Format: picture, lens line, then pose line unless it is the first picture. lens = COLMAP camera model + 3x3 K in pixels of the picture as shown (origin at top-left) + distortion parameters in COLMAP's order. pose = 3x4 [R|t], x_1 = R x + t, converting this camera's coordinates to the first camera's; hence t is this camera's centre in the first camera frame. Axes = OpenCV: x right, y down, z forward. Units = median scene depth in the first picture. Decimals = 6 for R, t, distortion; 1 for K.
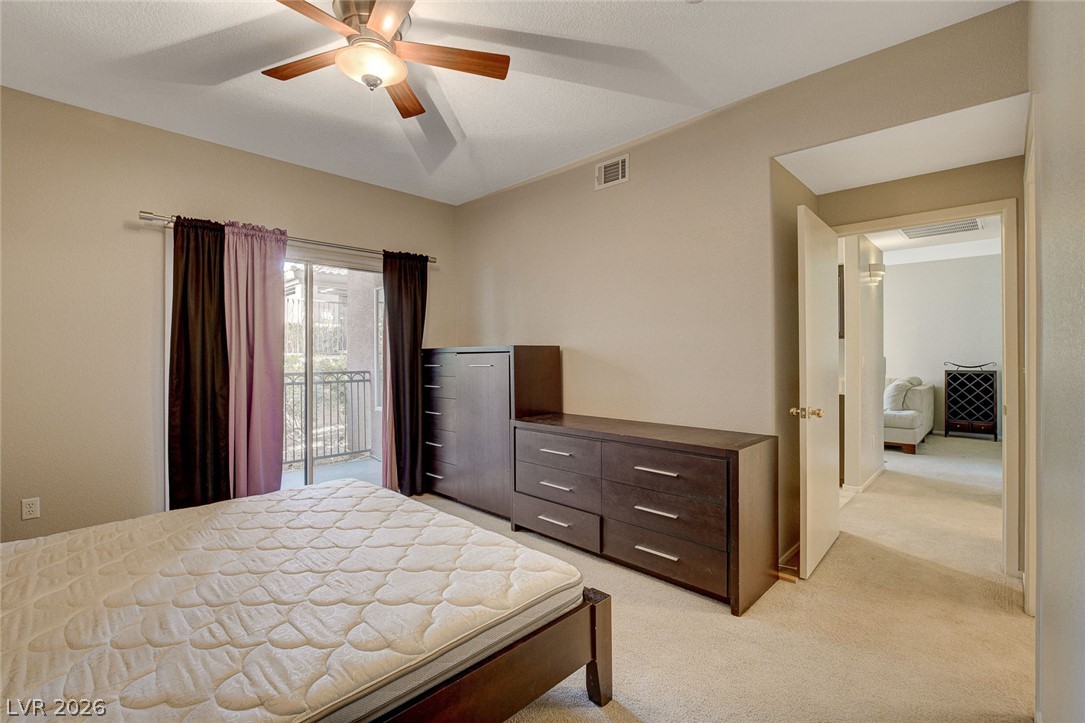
lens RADIAL K [[472.1, 0, 541.4], [0, 472.1, 361.4], [0, 0, 1]] dist [-0.019965, 0.001349]
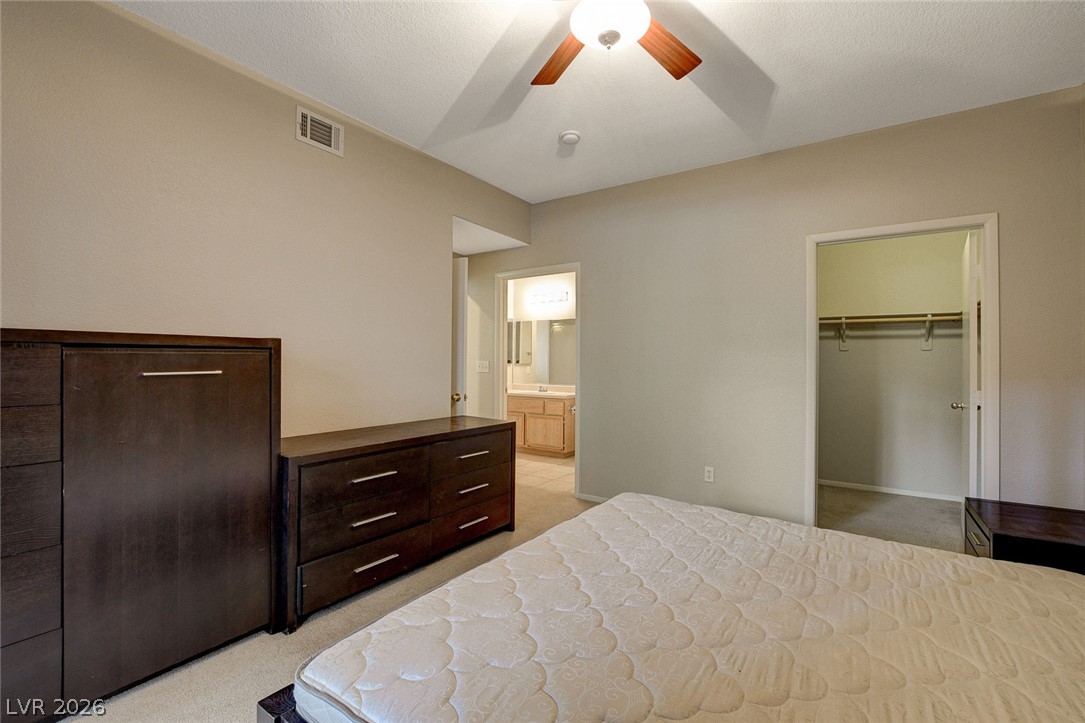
lens RADIAL K [[472.1, 0, 539.8], [0, 472.1, 358.1], [0, 0, 1]] dist [-0.019965, 0.001349]
pose [[-0.161543, 0.008064, 0.986833, -0.723567], [0.001099, 0.999967, -0.007991, -0.001539], [-0.986865, -0.000206, -0.161547, 0.767409]]
